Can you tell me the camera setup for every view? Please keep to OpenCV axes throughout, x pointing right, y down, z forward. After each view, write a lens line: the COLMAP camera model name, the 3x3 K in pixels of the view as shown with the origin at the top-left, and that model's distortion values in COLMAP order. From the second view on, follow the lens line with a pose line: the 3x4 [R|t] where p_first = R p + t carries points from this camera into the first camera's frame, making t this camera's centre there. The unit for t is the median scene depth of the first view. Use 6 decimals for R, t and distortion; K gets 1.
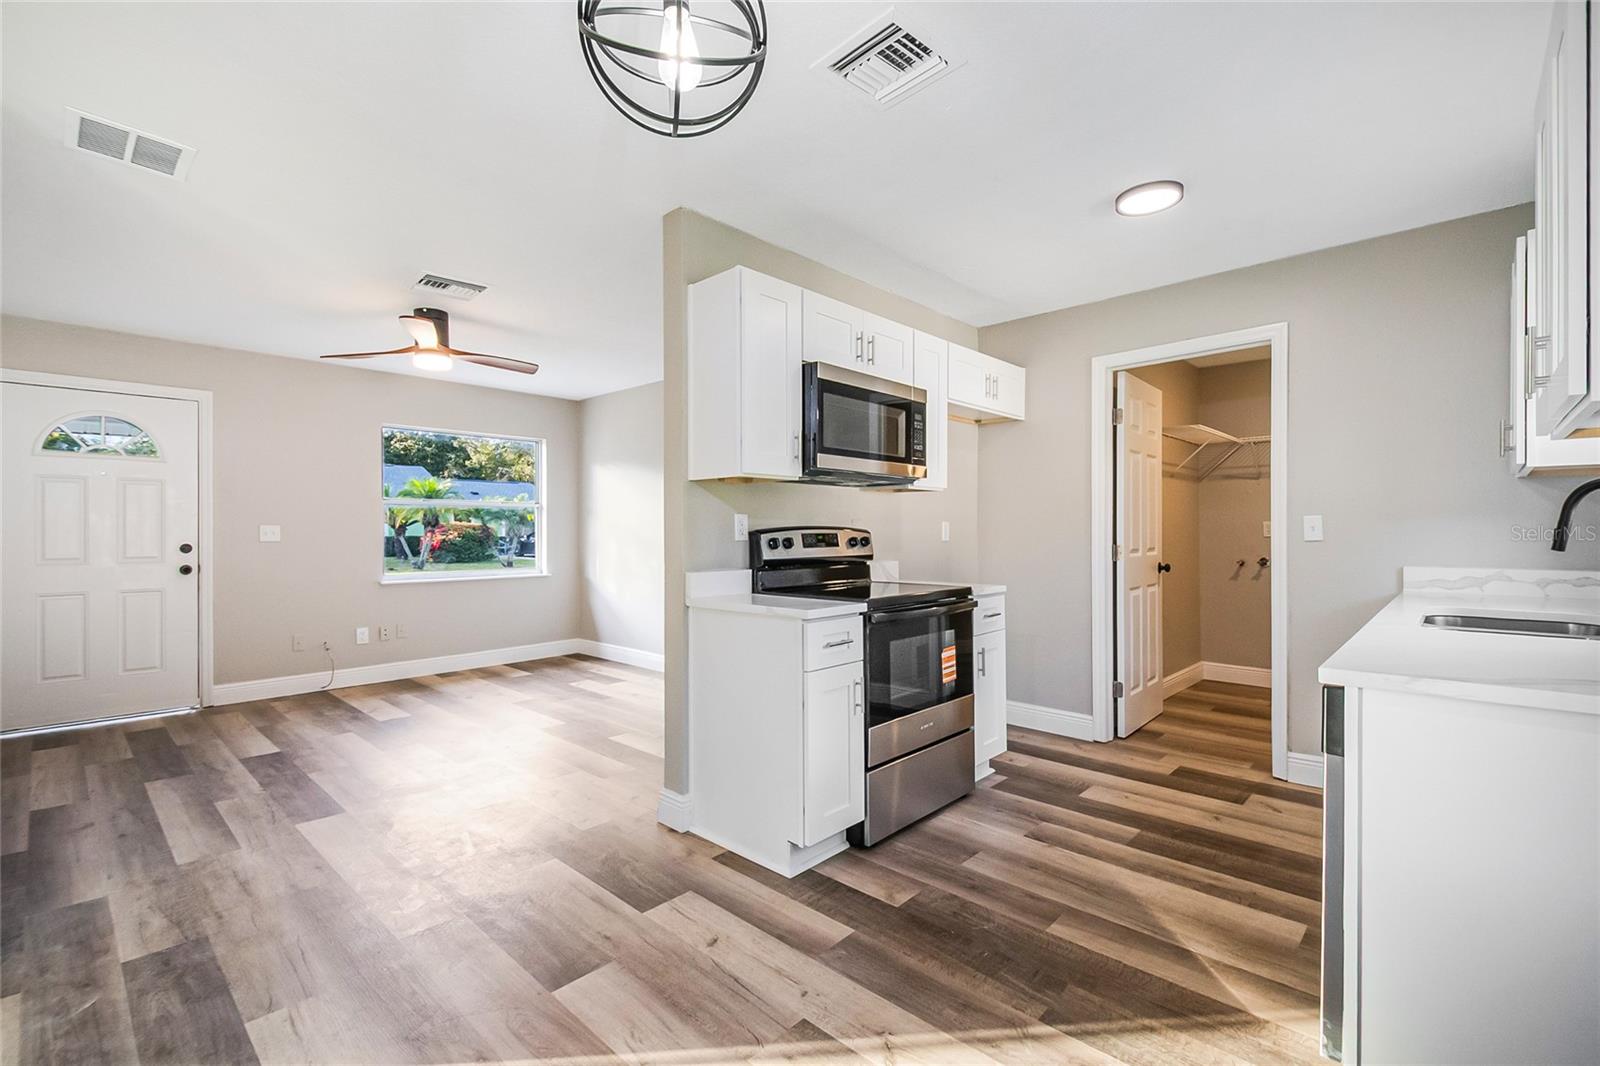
lens RADIAL K [[700.2, 0, 807.7], [0, 700.2, 532.3], [0, 0, 1]] dist [0.028276, -0.014862]
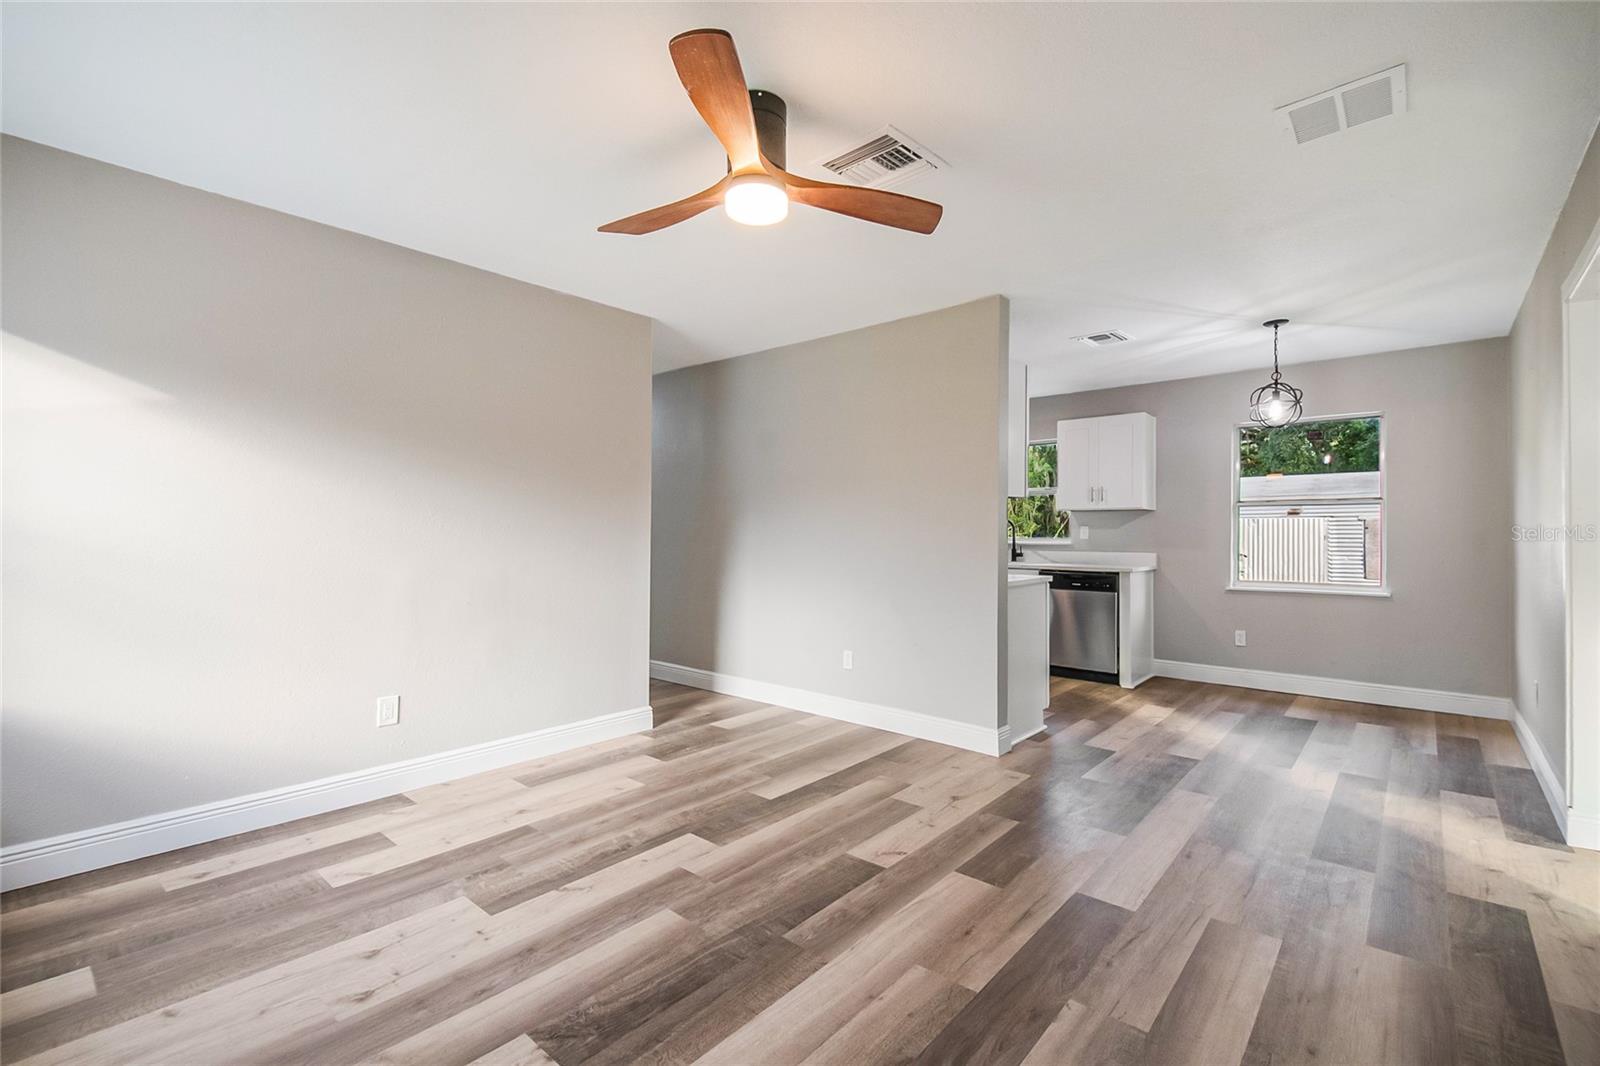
lens RADIAL K [[700.2, 0, 798.9], [0, 700.2, 528.7], [0, 0, 1]] dist [0.028276, -0.014862]
pose [[-0.025908, 0.009950, 0.999615, -1.370570], [-0.002217, 0.999947, -0.010010, 0.003716], [-0.999662, -0.002476, -0.025885, 1.276952]]
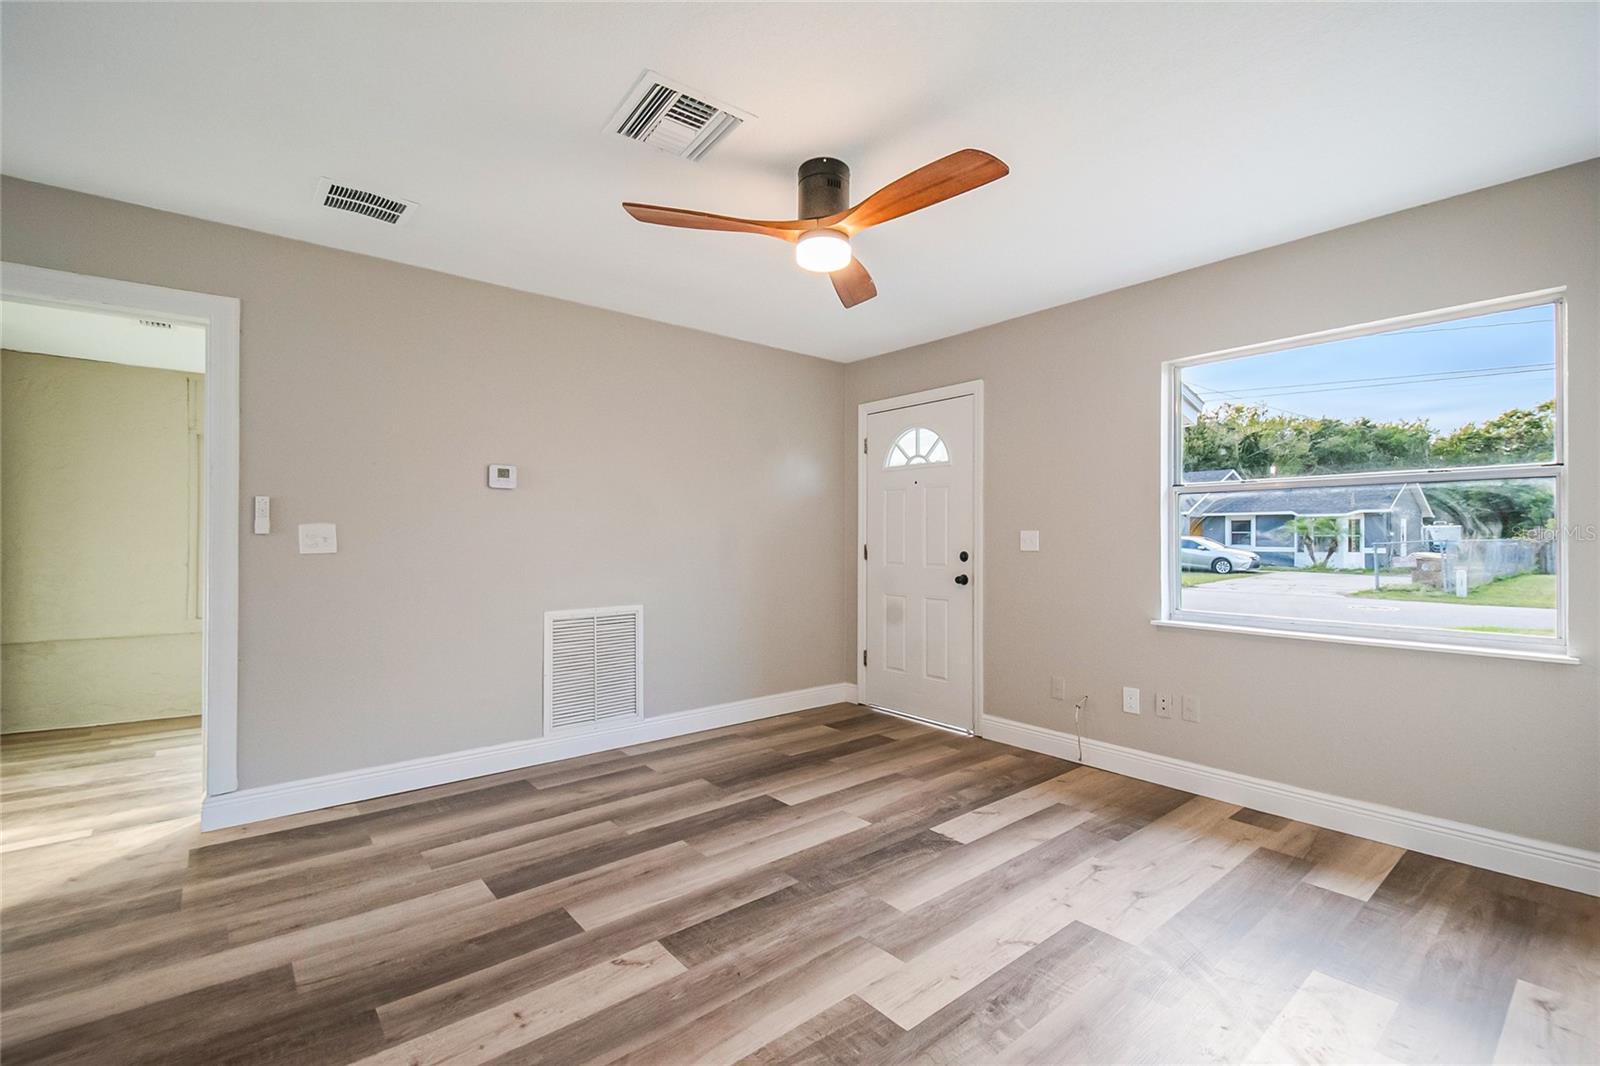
lens RADIAL K [[700.2, 0, 811.0], [0, 700.2, 534.2], [0, 0, 1]] dist [0.028276, -0.014862]
pose [[-0.120804, -0.002127, -0.992674, 0.077522], [-0.002742, 0.999995, -0.001809, -0.006305], [0.992673, 0.002503, -0.120809, 1.382151]]
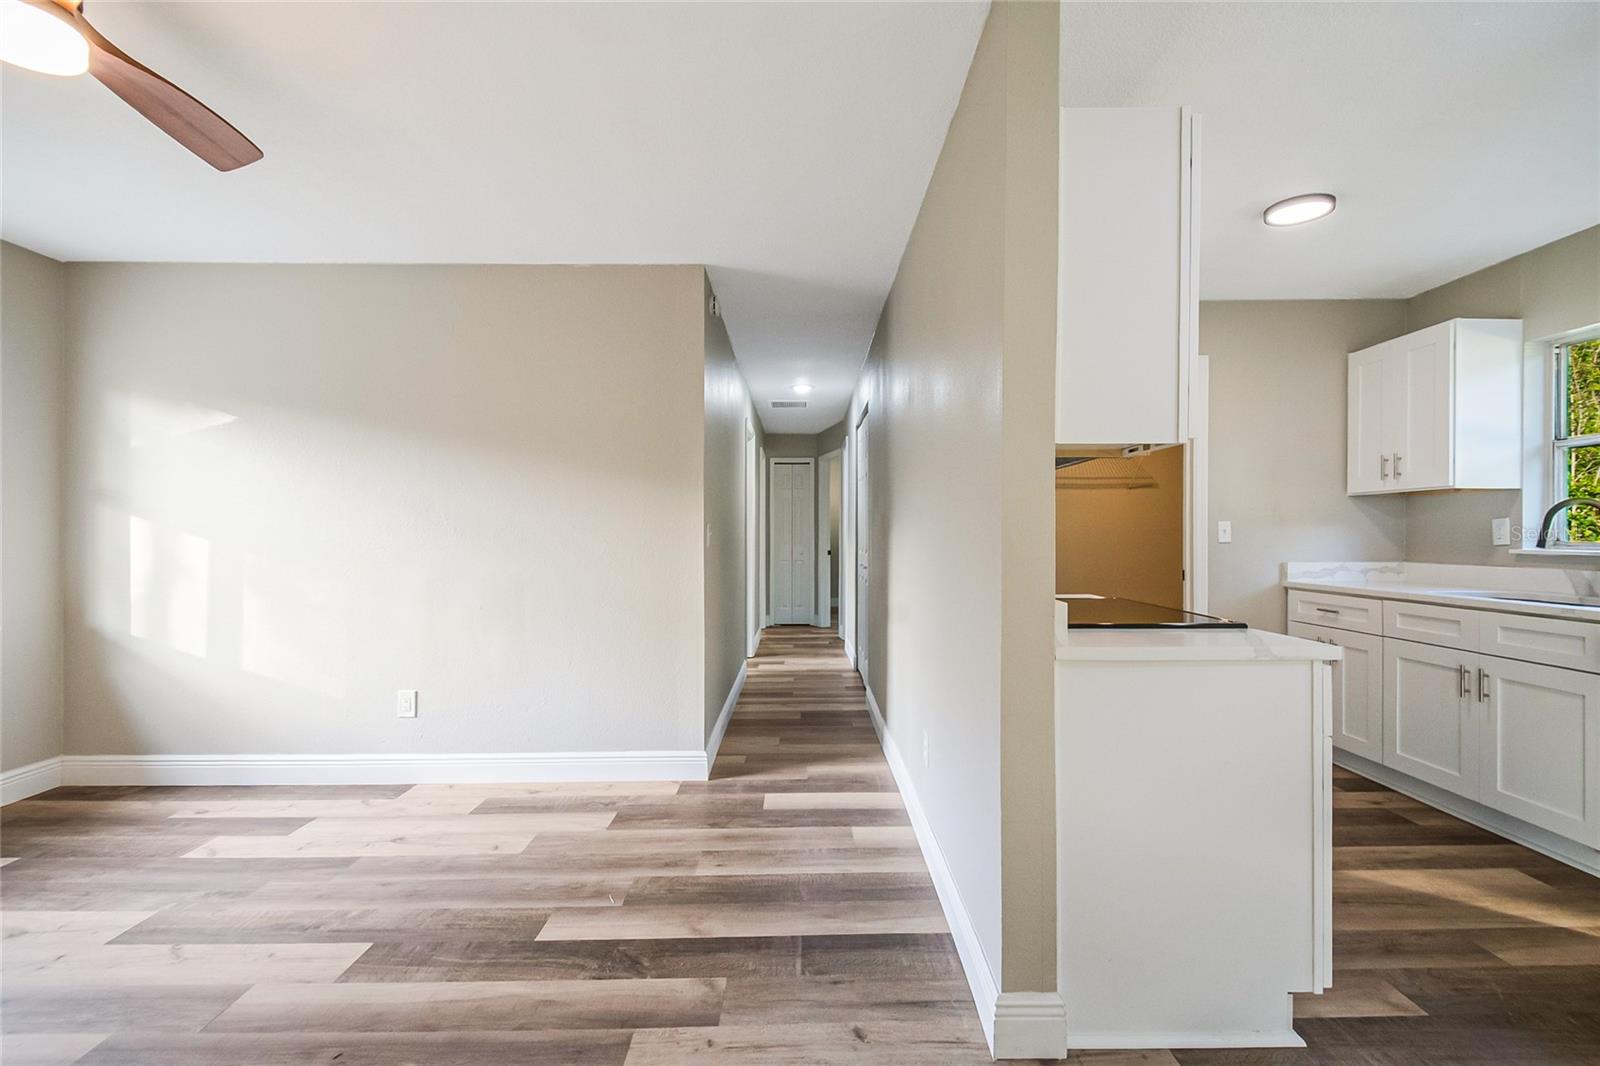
lens RADIAL K [[700.2, 0, 810.4], [0, 700.2, 535.3], [0, 0, 1]] dist [0.028276, -0.014862]
pose [[0.724837, 0.001063, 0.688919, -0.638140], [0.000711, 0.999997, -0.002291, 0.002292], [-0.688920, 0.002150, 0.724834, 0.635186]]
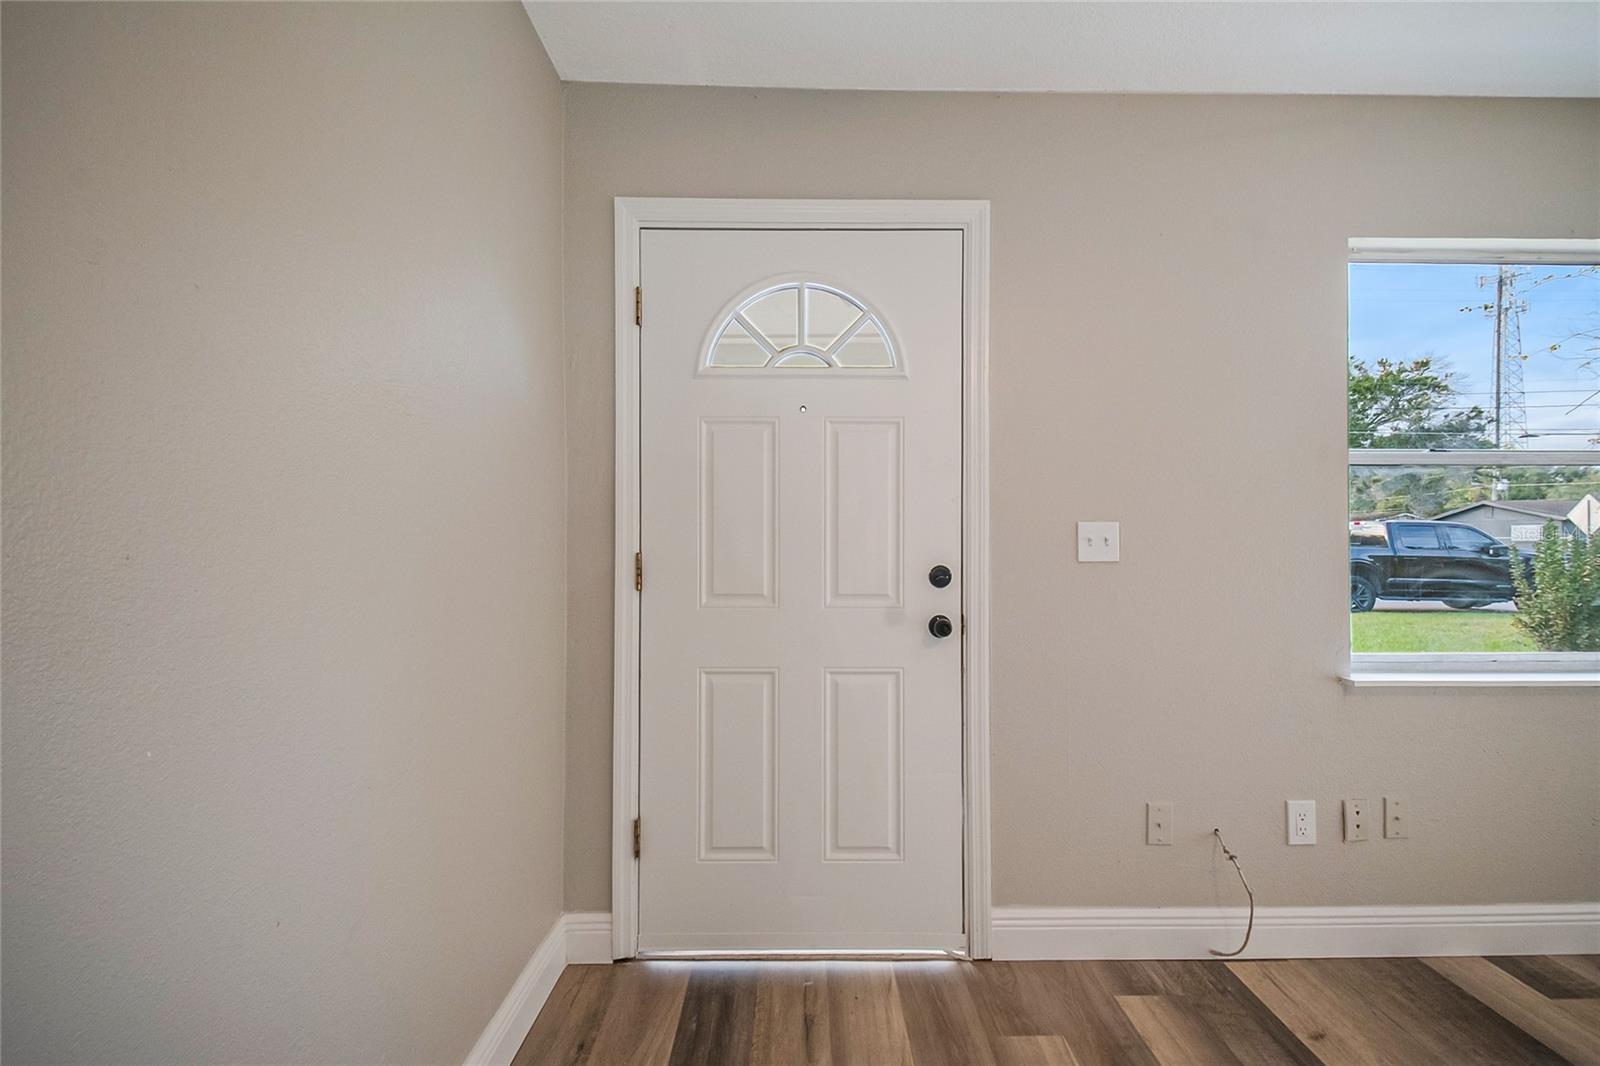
lens RADIAL K [[700.2, 0, 807.7], [0, 700.2, 531.9], [0, 0, 1]] dist [0.028276, -0.014862]
pose [[0.687431, -0.002232, -0.726246, -0.947039], [-0.000716, 0.999993, -0.003752, -0.003437], [0.726249, 0.003099, 0.687425, 0.987941]]
